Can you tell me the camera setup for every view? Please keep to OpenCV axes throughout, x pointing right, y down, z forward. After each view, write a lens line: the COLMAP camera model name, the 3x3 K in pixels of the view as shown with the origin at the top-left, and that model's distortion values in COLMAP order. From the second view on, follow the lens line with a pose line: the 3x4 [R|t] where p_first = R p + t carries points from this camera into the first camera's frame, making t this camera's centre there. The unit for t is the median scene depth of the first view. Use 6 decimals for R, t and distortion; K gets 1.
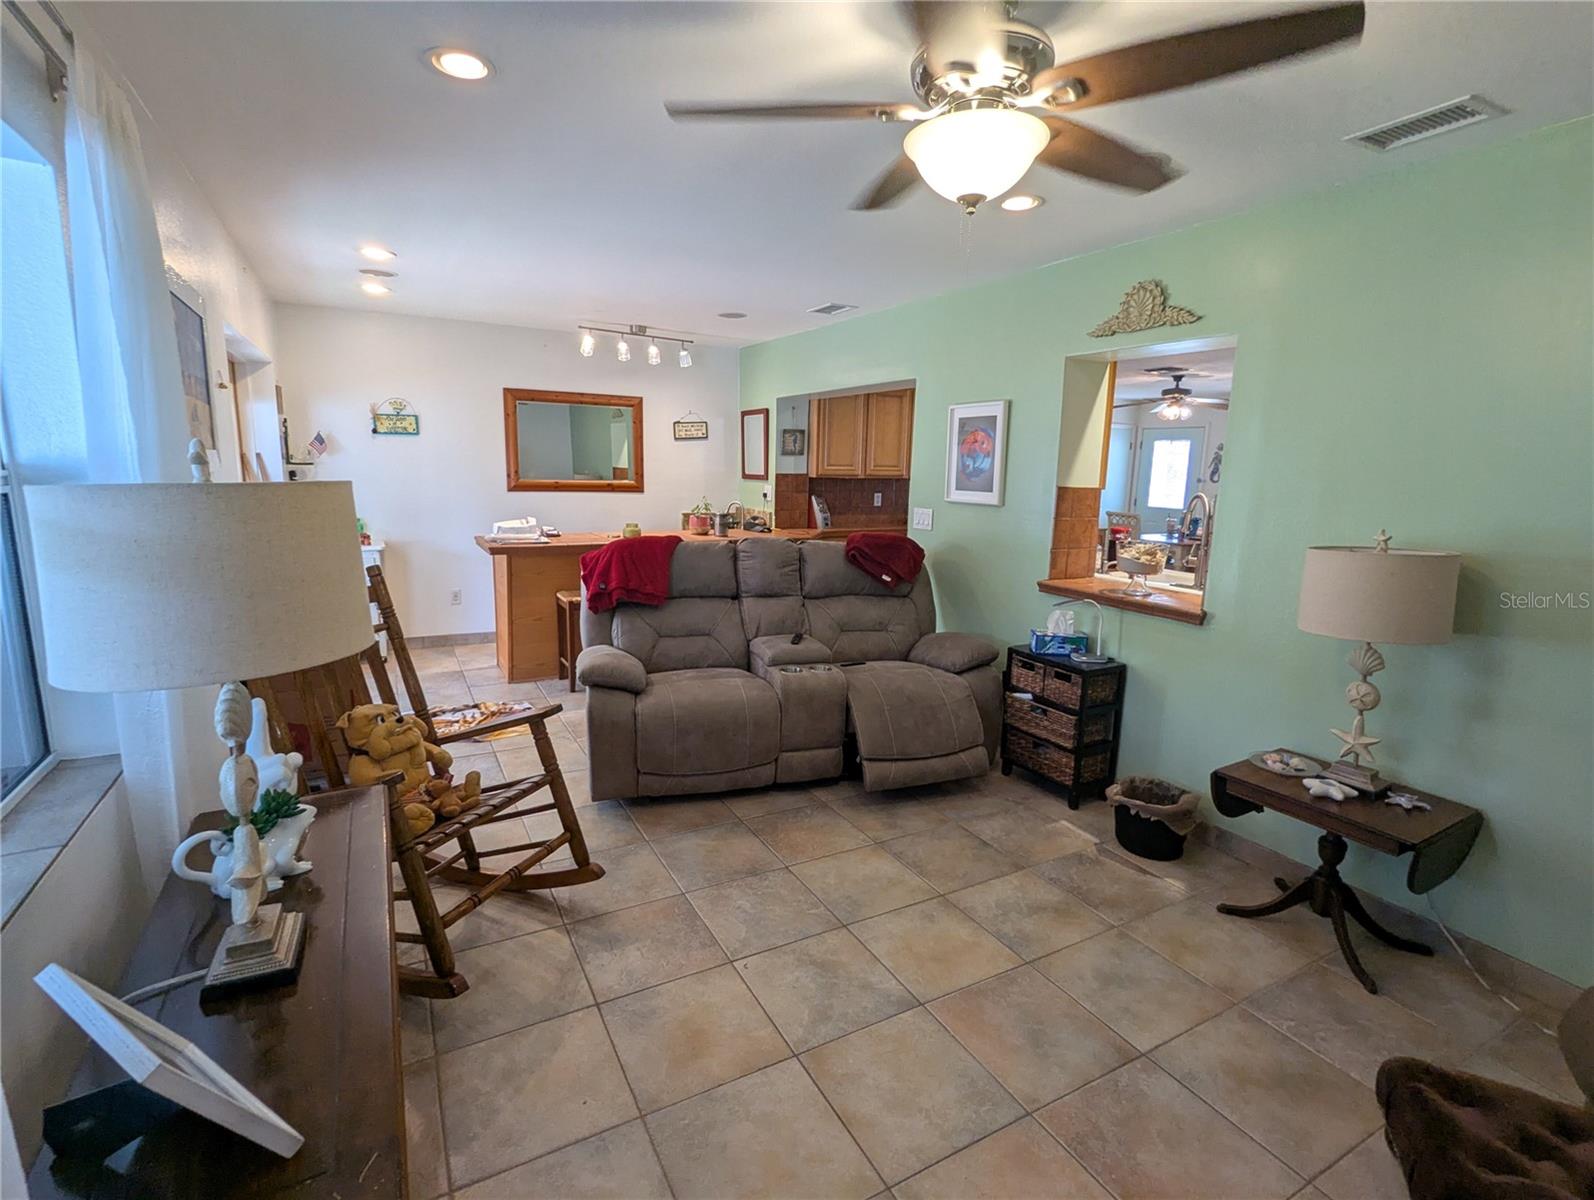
lens RADIAL K [[759.9, 0, 801.3], [0, 759.9, 598.2], [0, 0, 1]] dist [-0.003424, 0.003102]
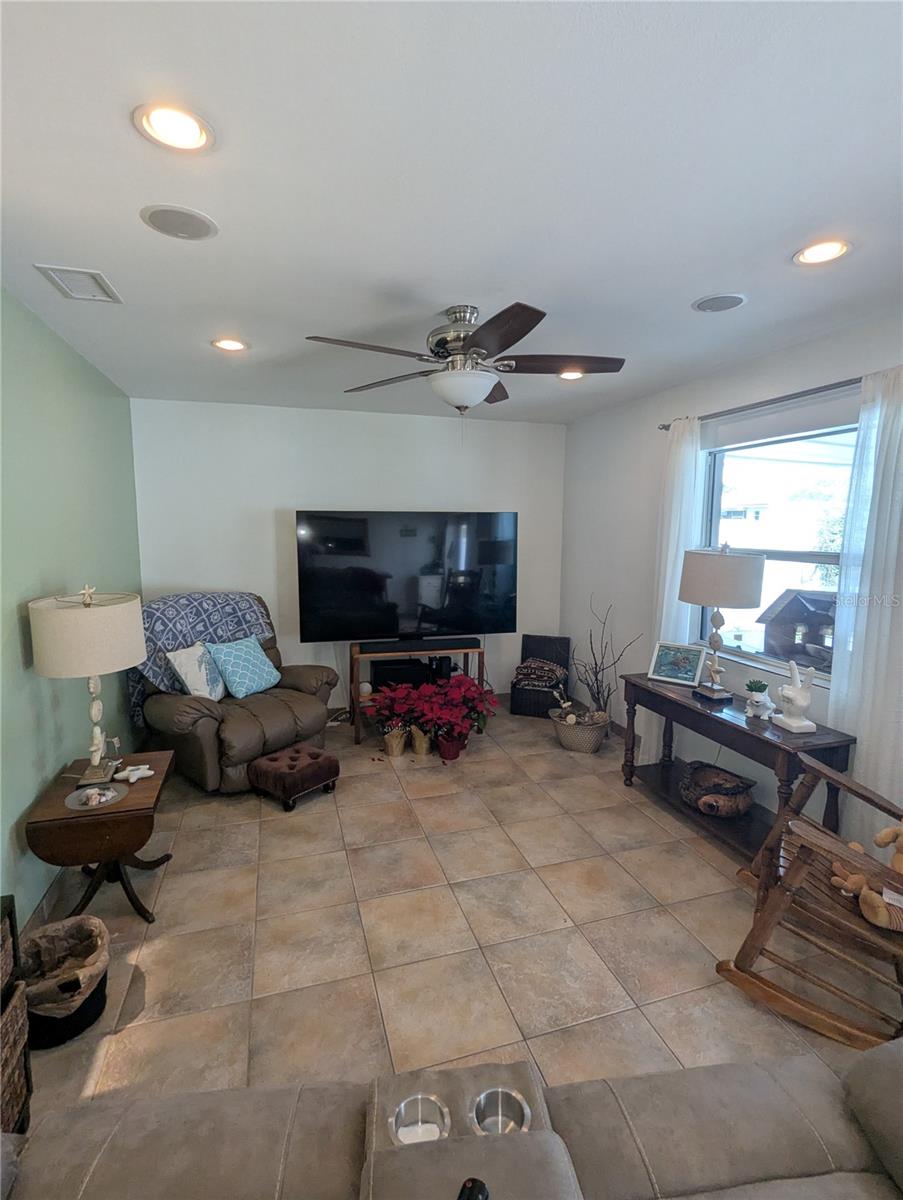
lens RADIAL K [[572.1, 0, 453.3], [0, 572.1, 596.1], [0, 0, 1]] dist [-0.003424, 0.003102]
pose [[-0.978777, -0.055436, 0.197289, -0.021167], [0.006352, 0.954046, 0.299591, -0.161835], [-0.204831, 0.294486, -0.933446, 0.802260]]
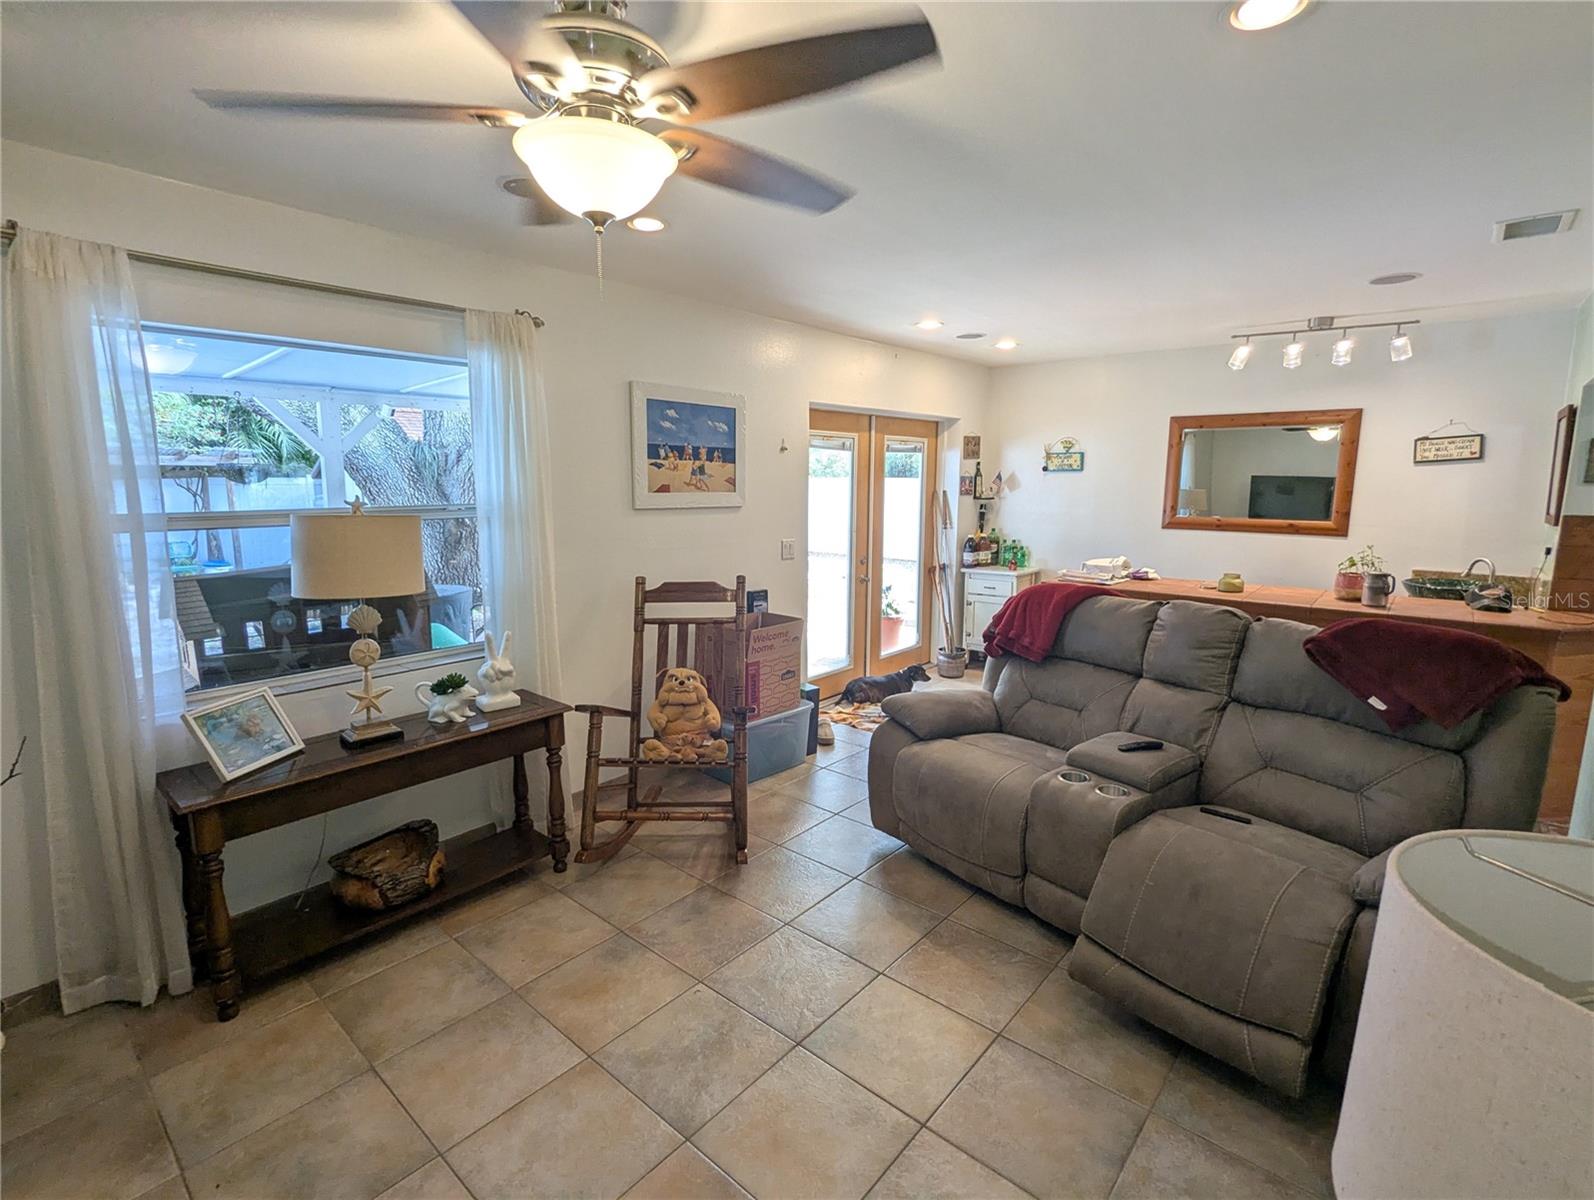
lens RADIAL K [[759.9, 0, 793.2], [0, 759.9, 600.5], [0, 0, 1]] dist [-0.003424, 0.003102]
pose [[0.339638, 0.126744, -0.931978, 0.381013], [-0.159255, 0.984321, 0.075825, -0.059922], [0.926976, 0.122669, 0.354497, 0.304816]]
